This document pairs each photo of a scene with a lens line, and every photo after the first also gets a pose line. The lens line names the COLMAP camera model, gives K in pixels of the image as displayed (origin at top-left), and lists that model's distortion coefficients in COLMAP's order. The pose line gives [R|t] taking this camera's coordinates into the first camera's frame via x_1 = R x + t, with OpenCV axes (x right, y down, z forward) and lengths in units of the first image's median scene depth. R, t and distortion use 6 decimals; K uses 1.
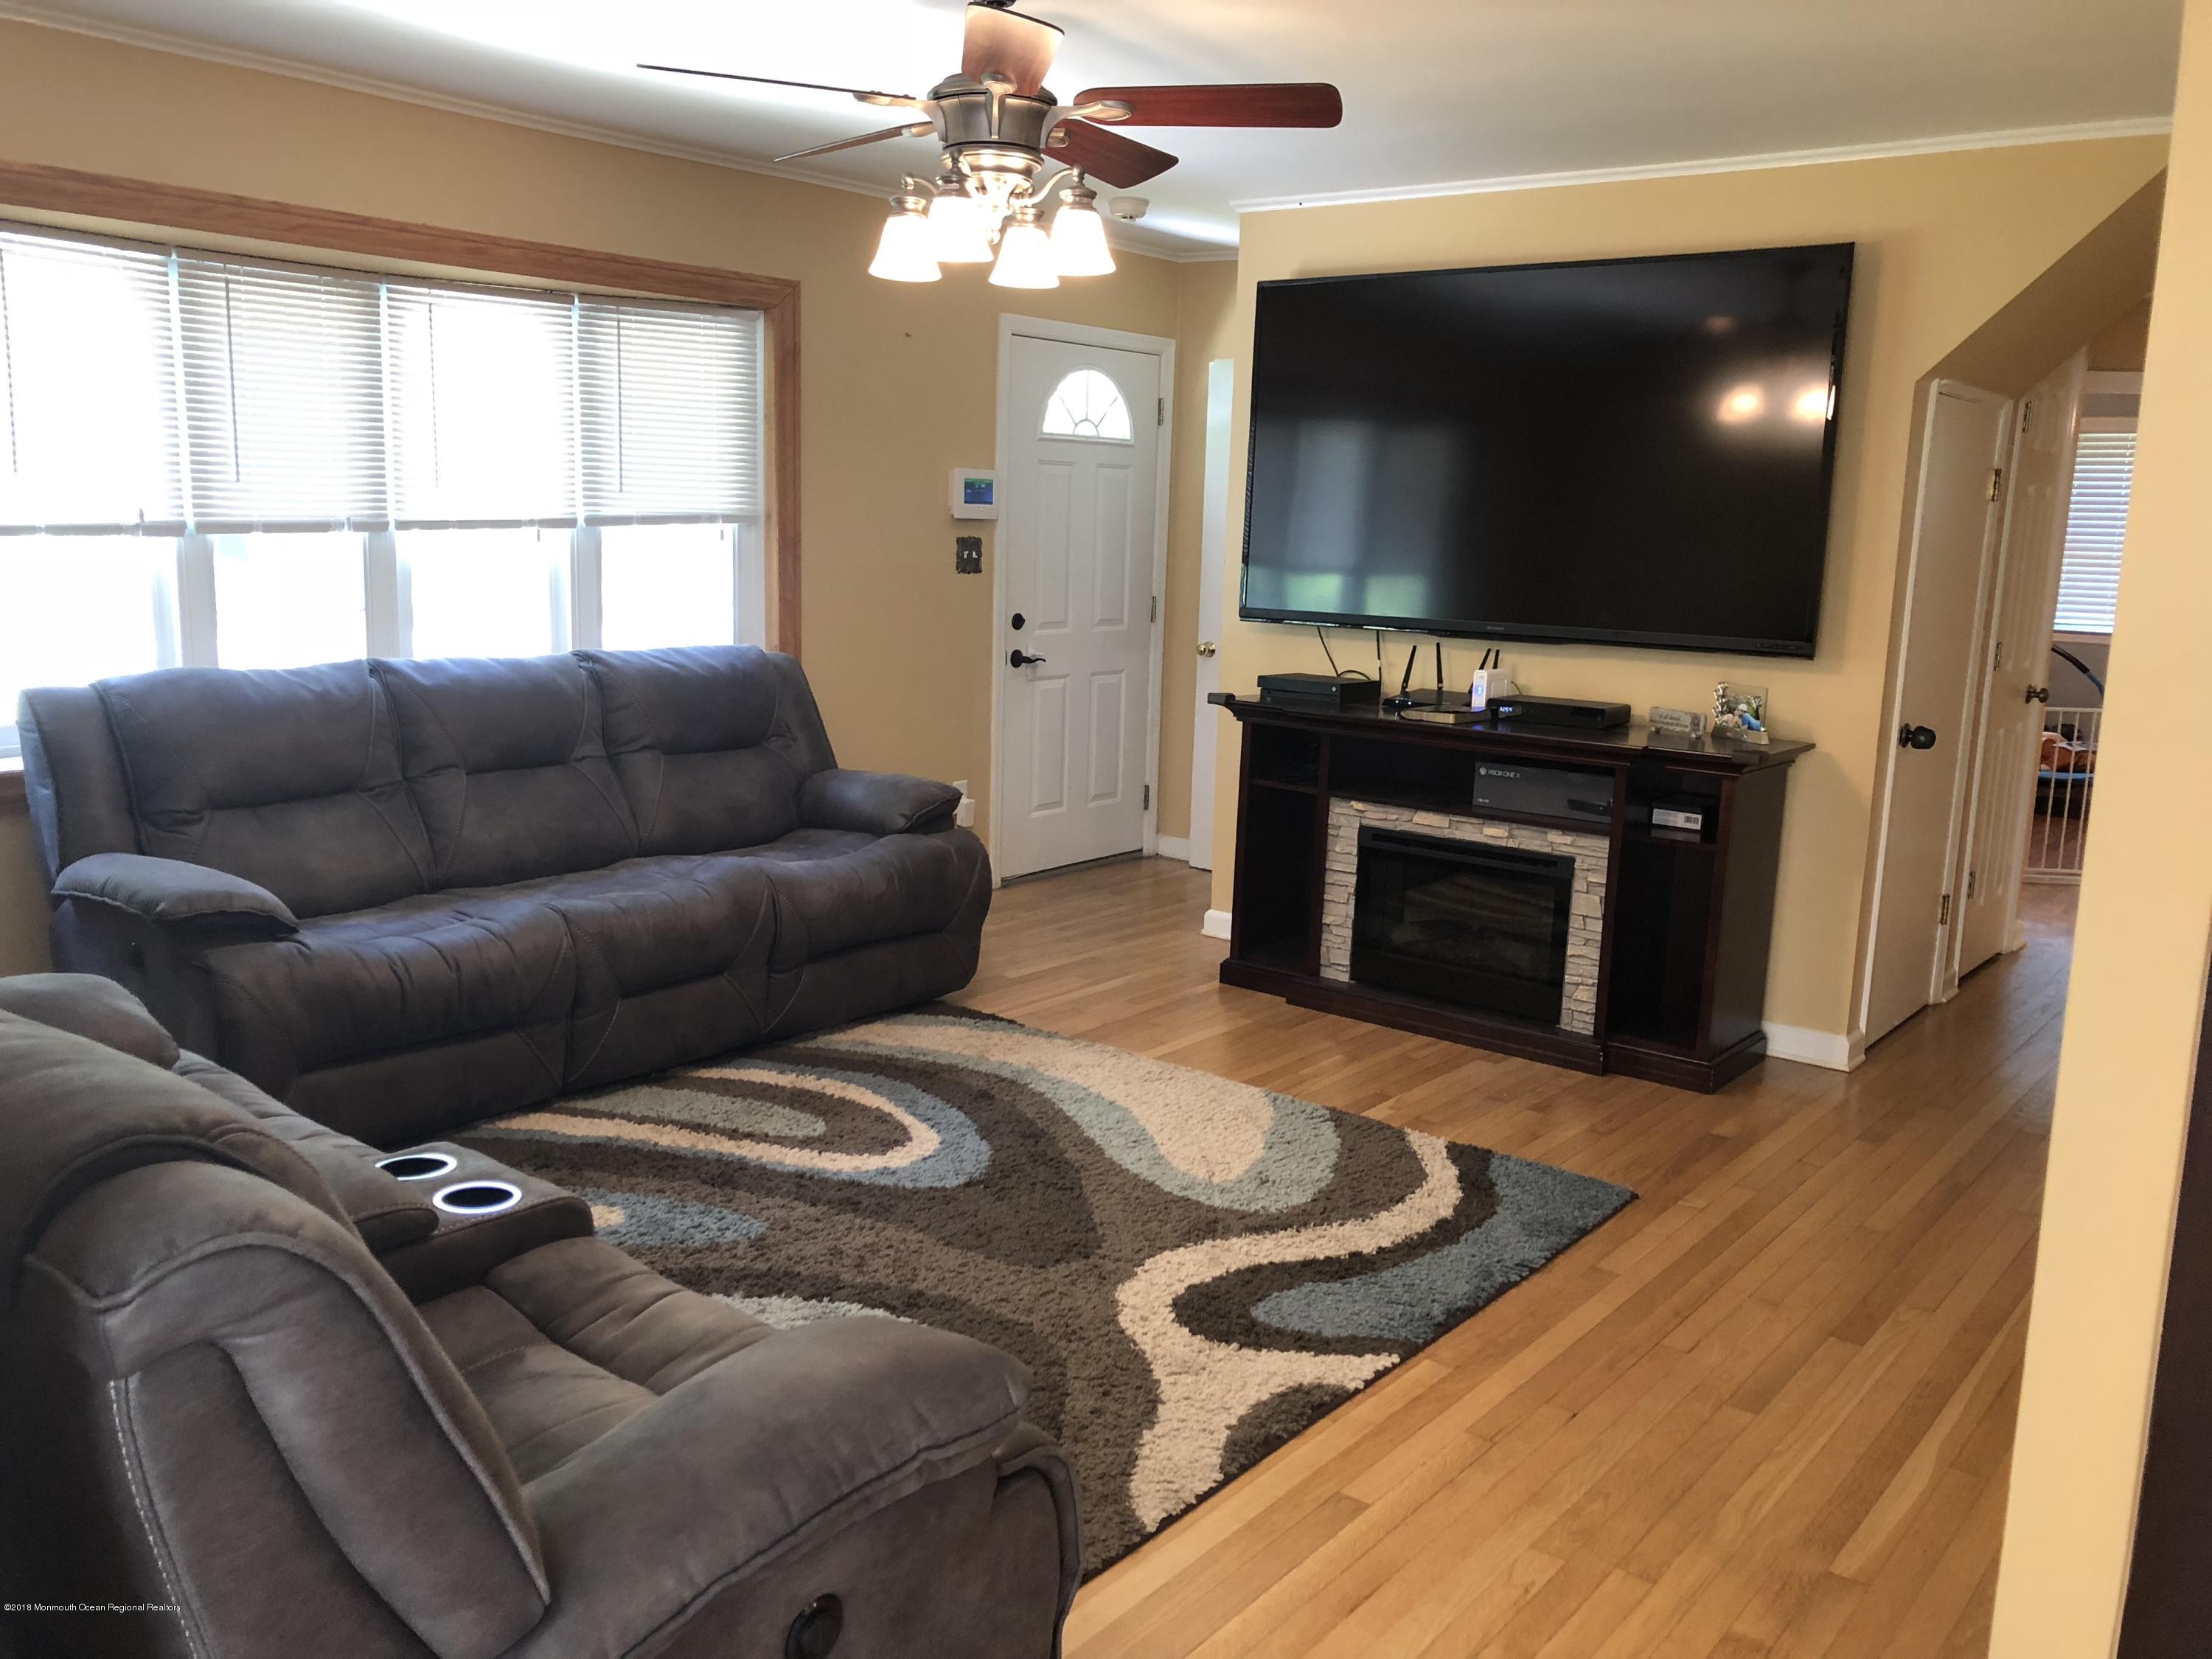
lens RADIAL K [[1824.5, 0, 1107.8], [0, 1824.5, 824.7], [0, 0, 1]] dist [0.168917, -0.455942]
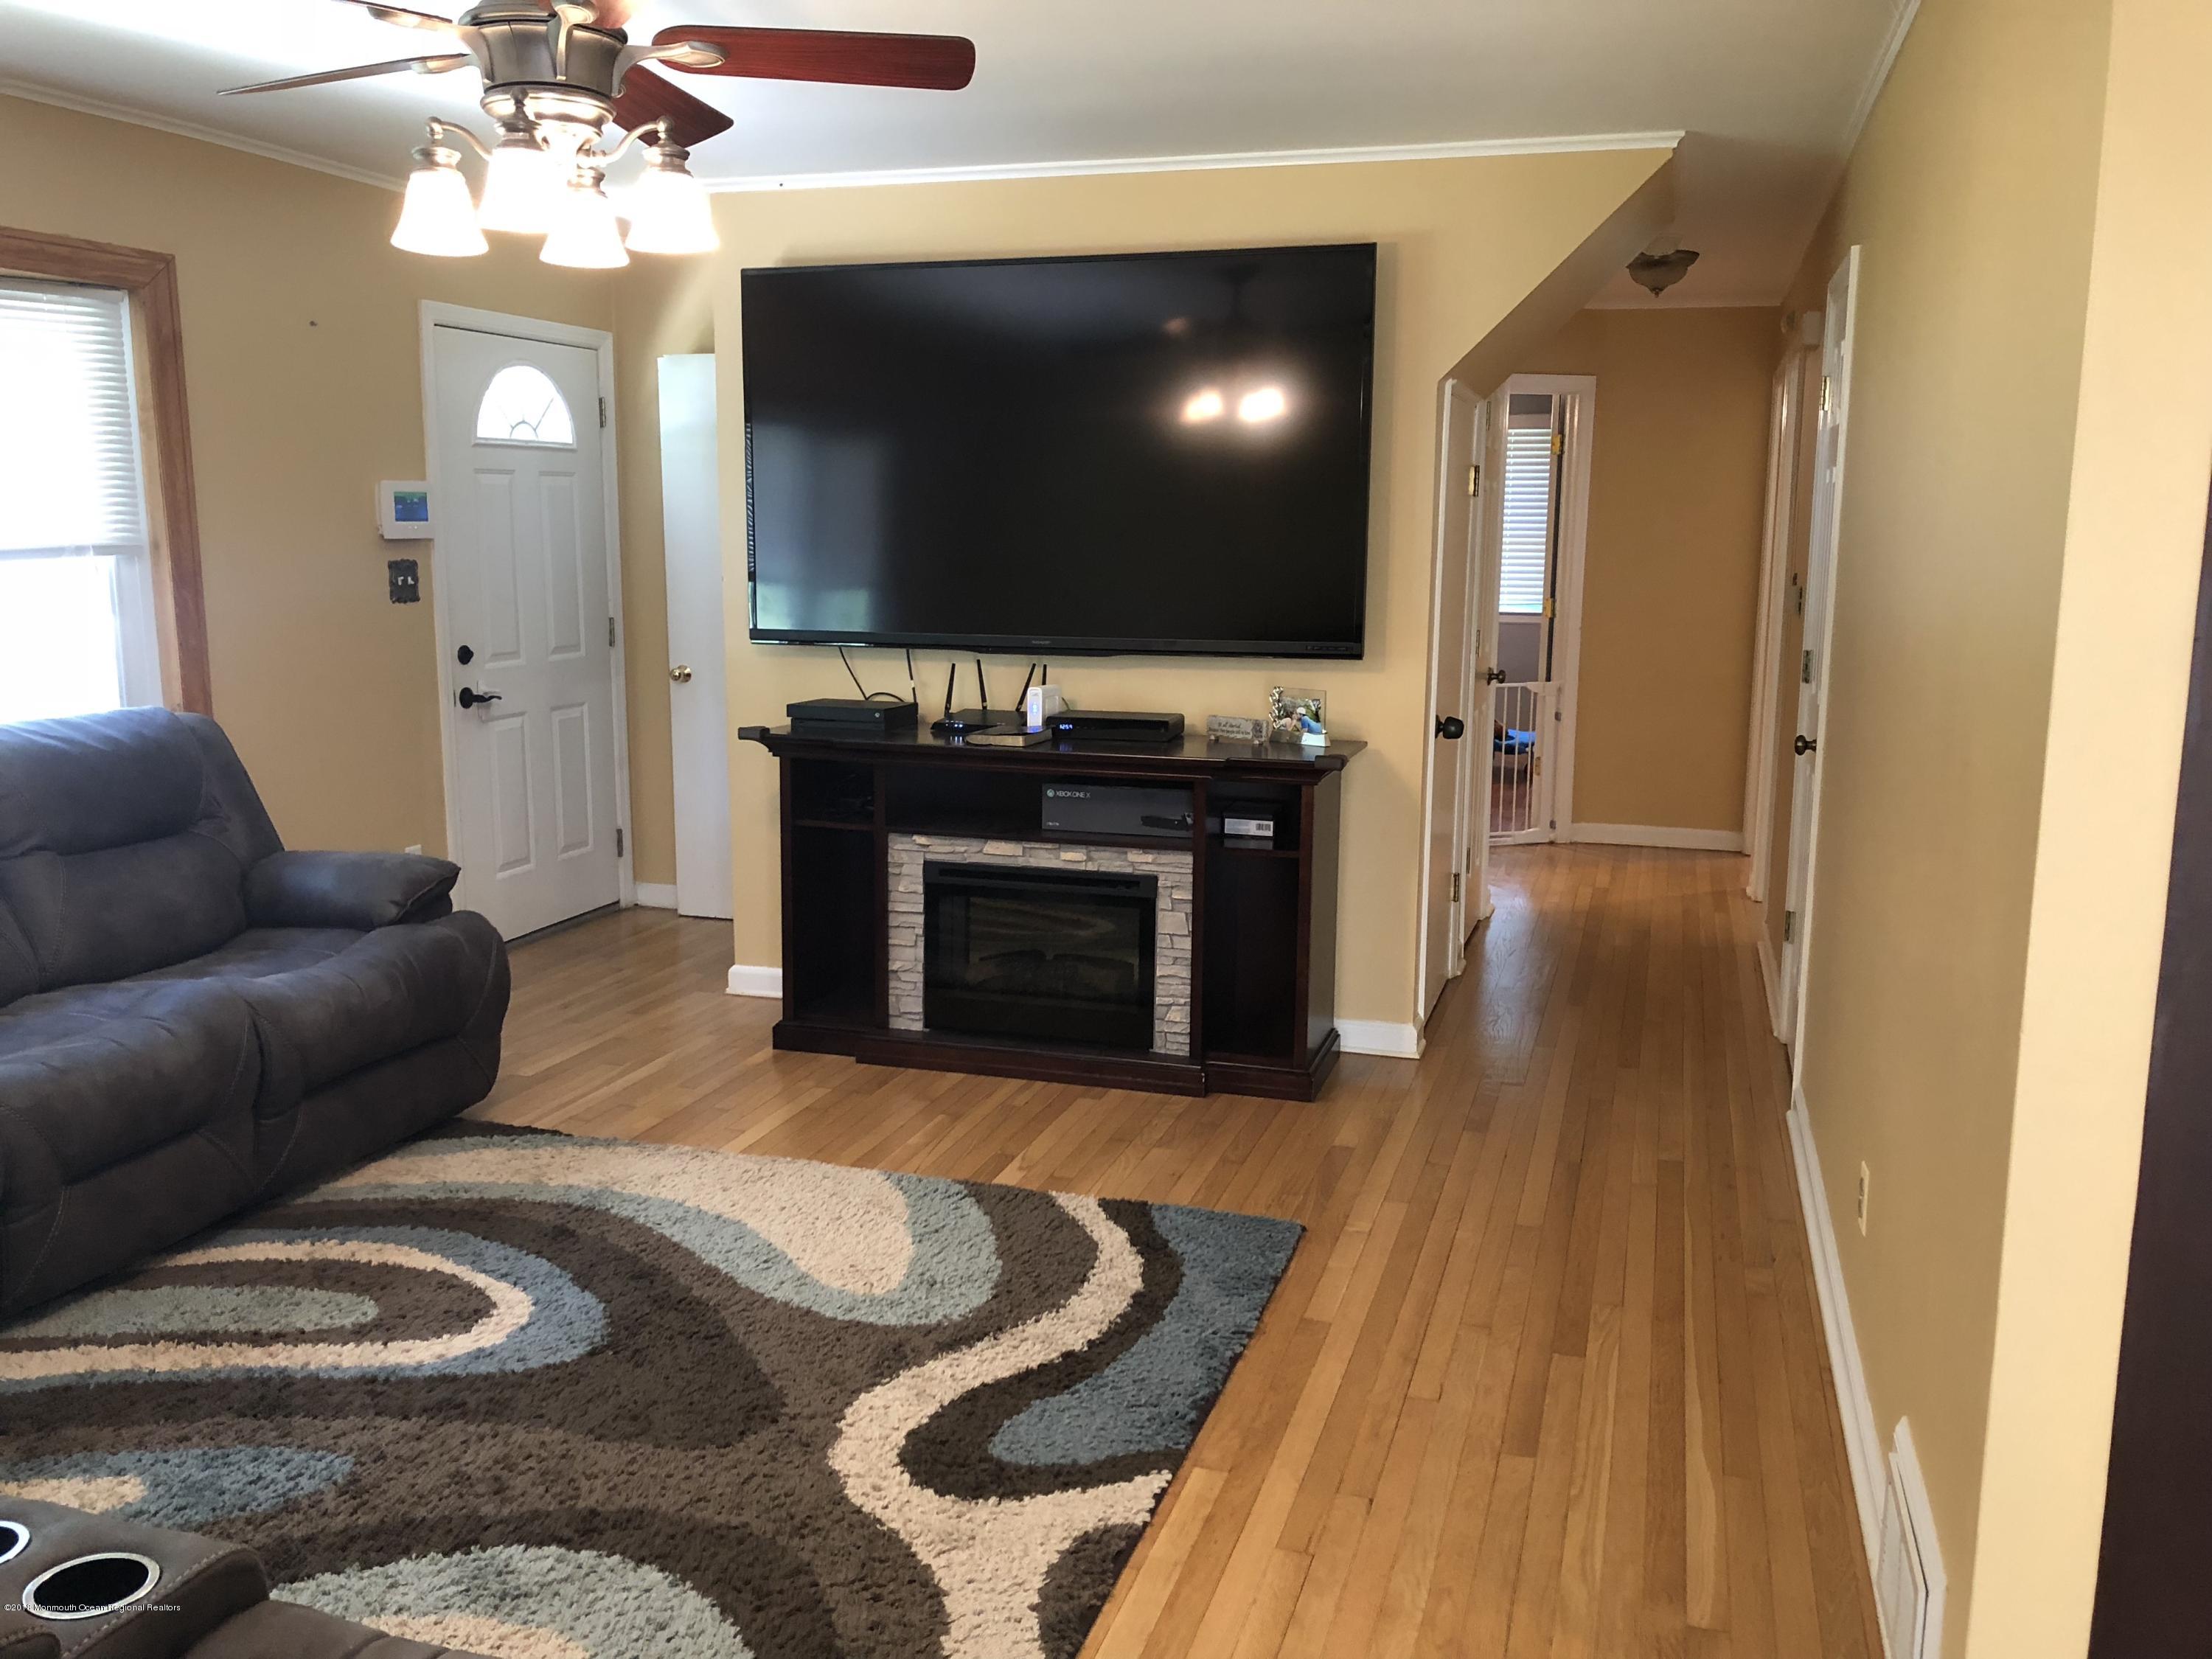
lens RADIAL K [[1817.3, 0, 1076.6], [0, 1817.3, 825.9], [0, 0, 1]] dist [0.093491, -0.111326]
pose [[0.935849, -0.086300, 0.341670, -0.109132], [0.085304, 0.996193, 0.017969, -0.029111], [-0.341920, 0.012329, 0.939648, 0.119869]]
